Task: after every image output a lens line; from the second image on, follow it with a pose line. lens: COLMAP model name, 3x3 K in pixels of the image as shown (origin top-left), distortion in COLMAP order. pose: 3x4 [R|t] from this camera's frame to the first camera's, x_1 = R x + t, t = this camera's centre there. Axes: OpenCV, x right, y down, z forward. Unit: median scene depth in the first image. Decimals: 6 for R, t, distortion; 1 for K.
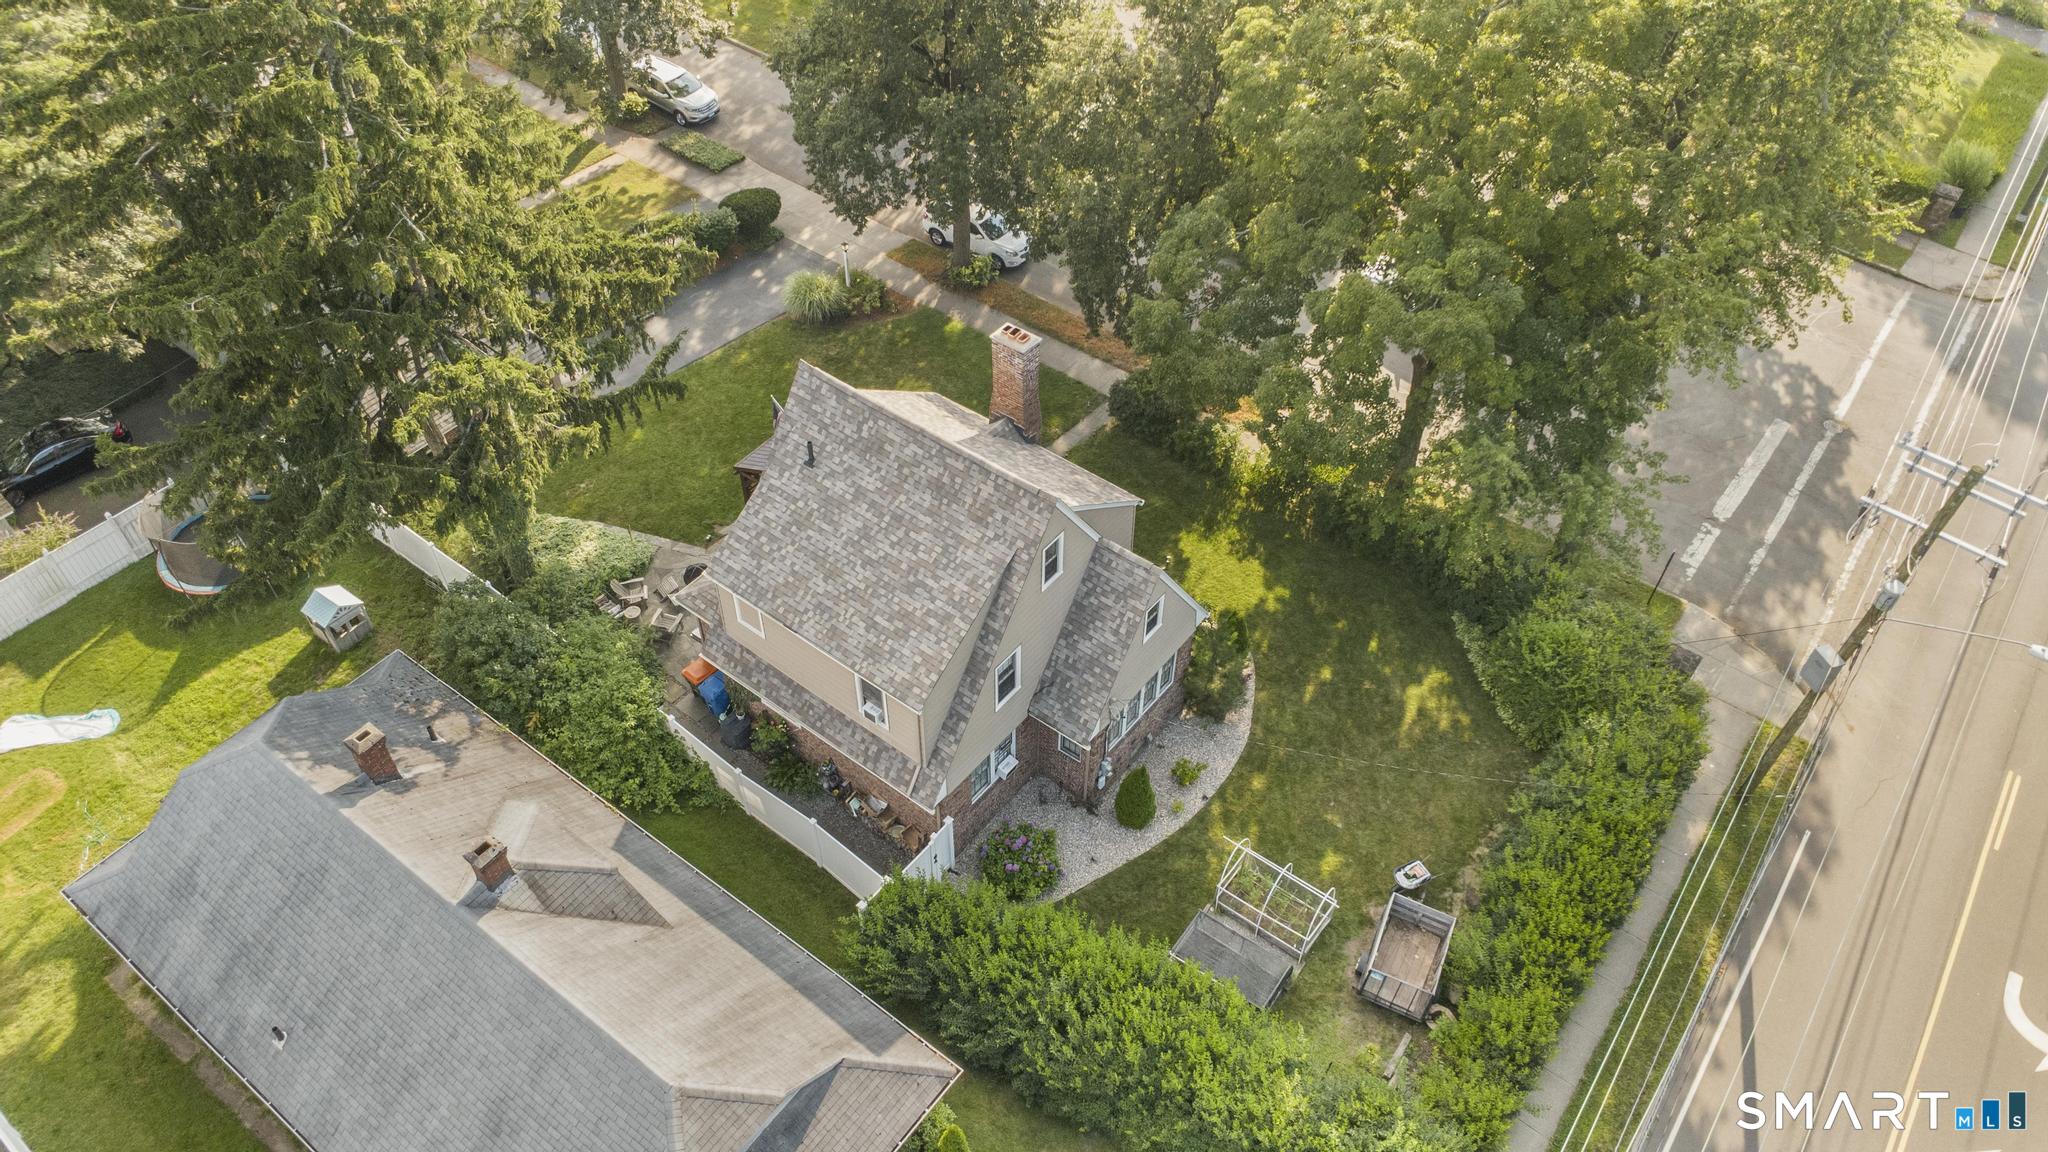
lens RADIAL K [[1414.6, 0, 1024.0], [0, 1414.6, 576.0], [0, 0, 1]] dist [-0.002334, -0.035125]
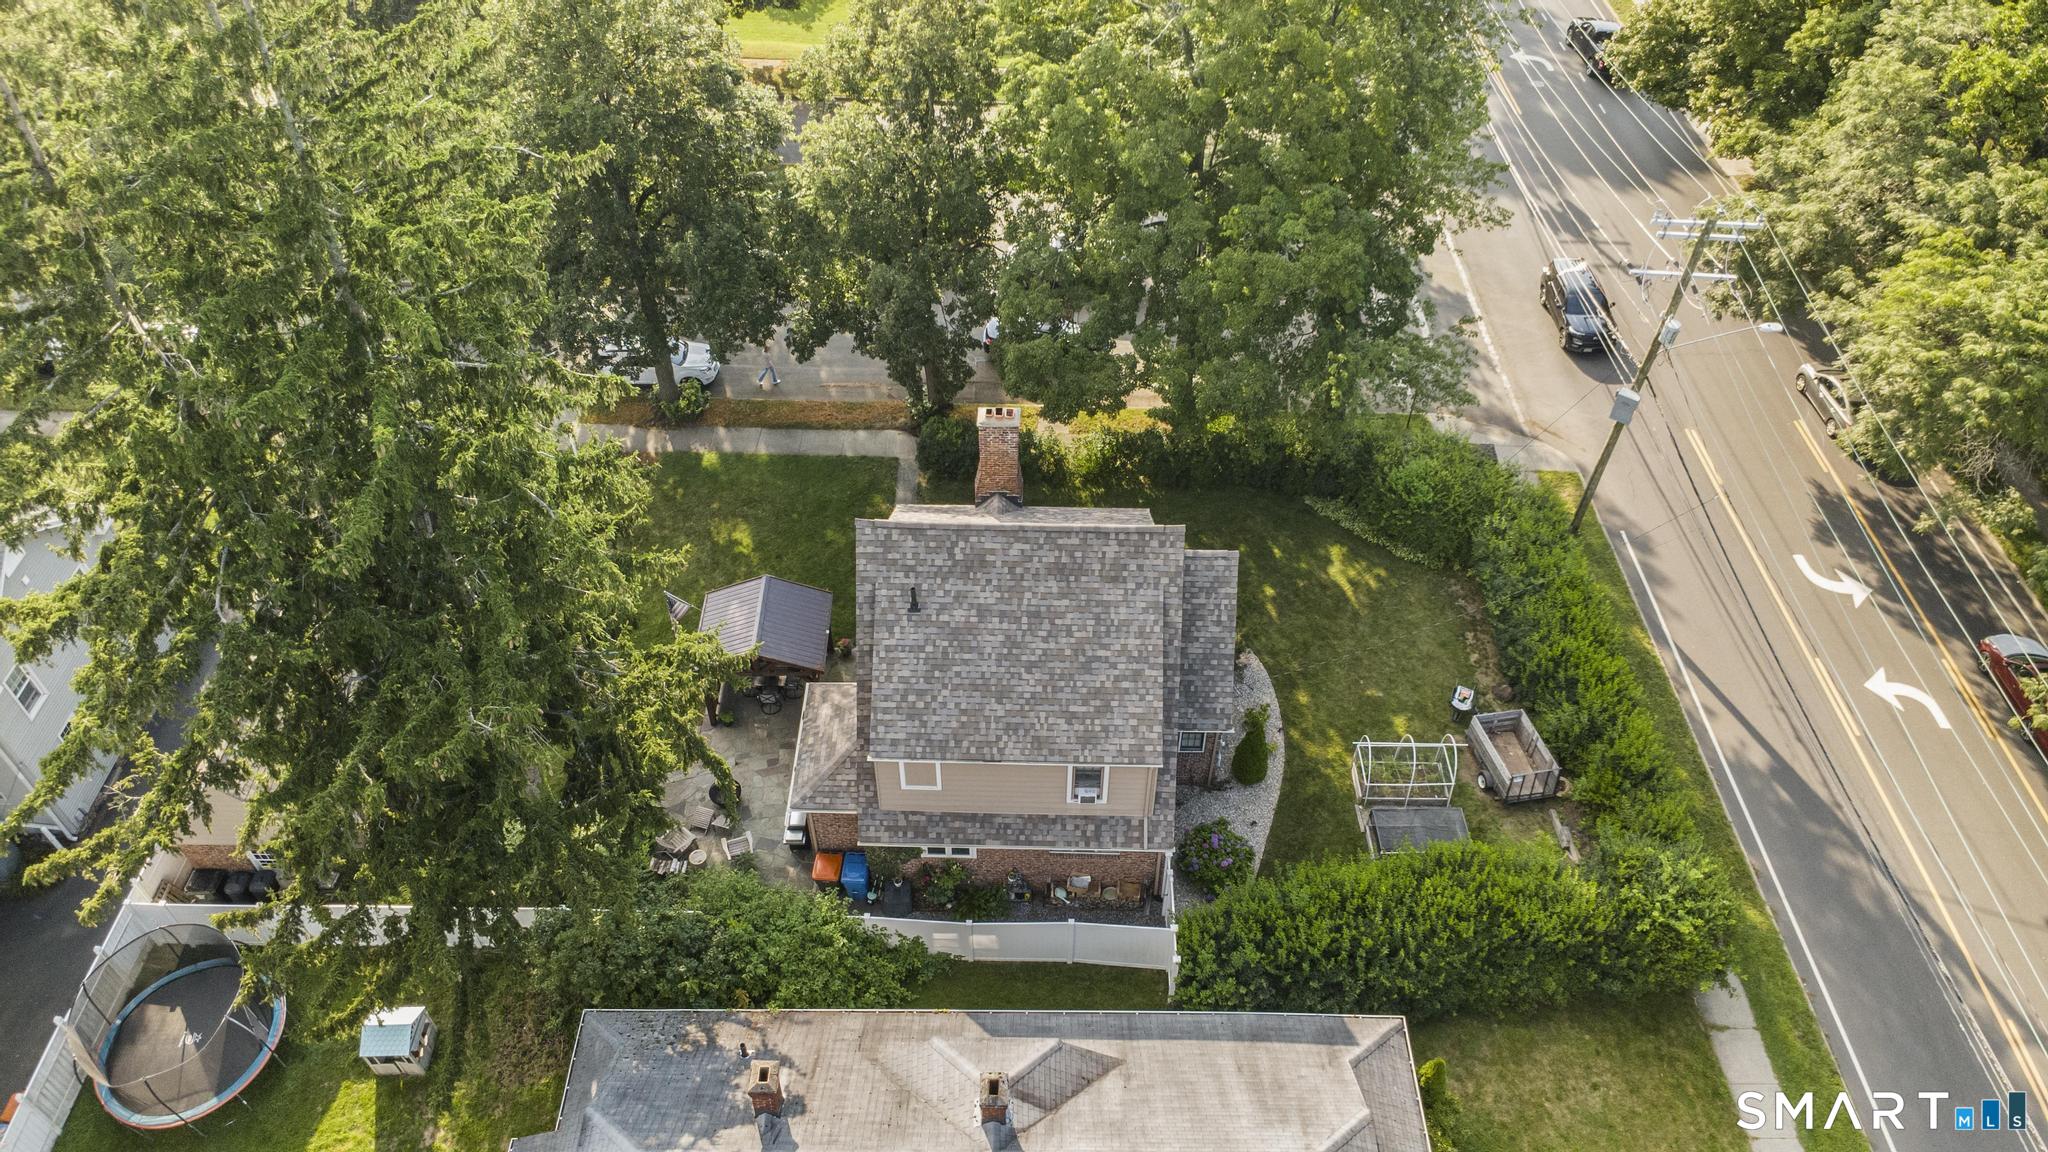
lens RADIAL K [[1412.7, 0, 1033.9], [0, 1412.7, 563.3], [0, 0, 1]] dist [0.016548, -0.027643]
pose [[0.801613, -0.427953, 0.417459, -0.461286], [0.433718, 0.896878, 0.086588, -0.149854], [-0.411466, 0.111650, 0.904561, 0.058977]]
